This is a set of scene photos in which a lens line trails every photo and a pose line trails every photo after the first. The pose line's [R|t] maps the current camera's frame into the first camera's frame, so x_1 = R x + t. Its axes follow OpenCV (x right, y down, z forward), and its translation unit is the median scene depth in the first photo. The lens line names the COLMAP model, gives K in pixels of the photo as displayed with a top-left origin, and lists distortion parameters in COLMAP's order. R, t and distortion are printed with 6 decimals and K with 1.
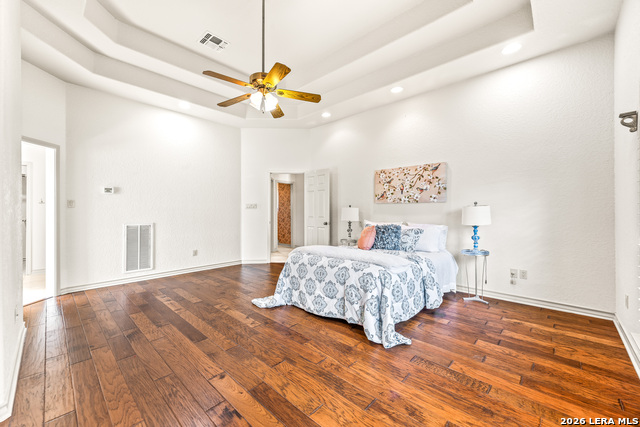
lens RADIAL K [[246.7, 0, 322.7], [0, 246.7, 211.2], [0, 0, 1]] dist [0.003318, 0.000433]
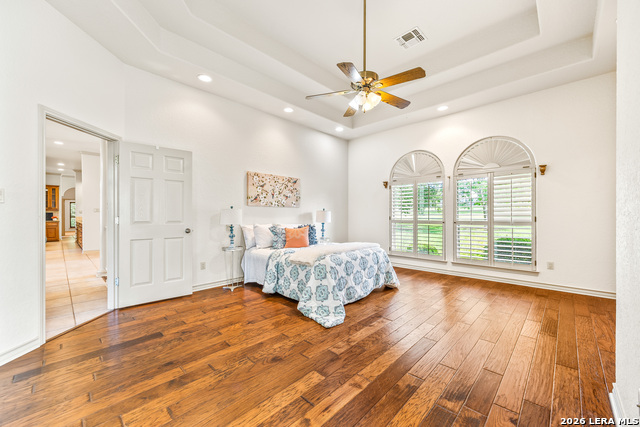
lens RADIAL K [[246.7, 0, 320.4], [0, 246.7, 216.0], [0, 0, 1]] dist [0.003318, 0.000433]
pose [[0.043266, -0.000526, 0.999063, -0.850917], [-0.002763, 0.999996, 0.000646, 0.009427], [-0.999060, -0.002788, 0.043264, 0.784460]]
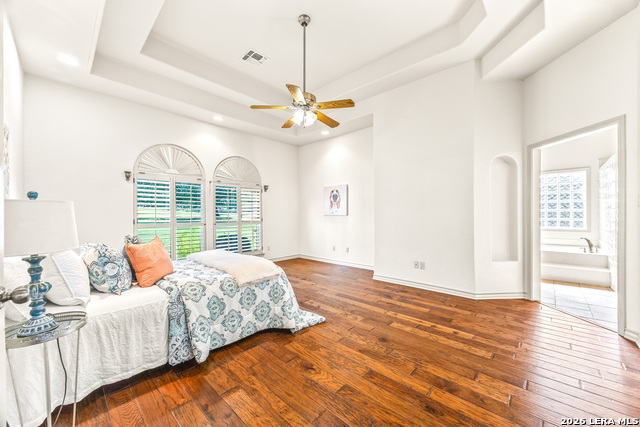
lens RADIAL K [[246.7, 0, 320.8], [0, 246.7, 216.4], [0, 0, 1]] dist [0.003318, 0.000433]
pose [[-0.999576, 0.009769, 0.027431, -0.237965], [0.009640, 0.999942, -0.004845, 0.010437], [-0.027477, -0.004578, -0.999612, 1.468758]]
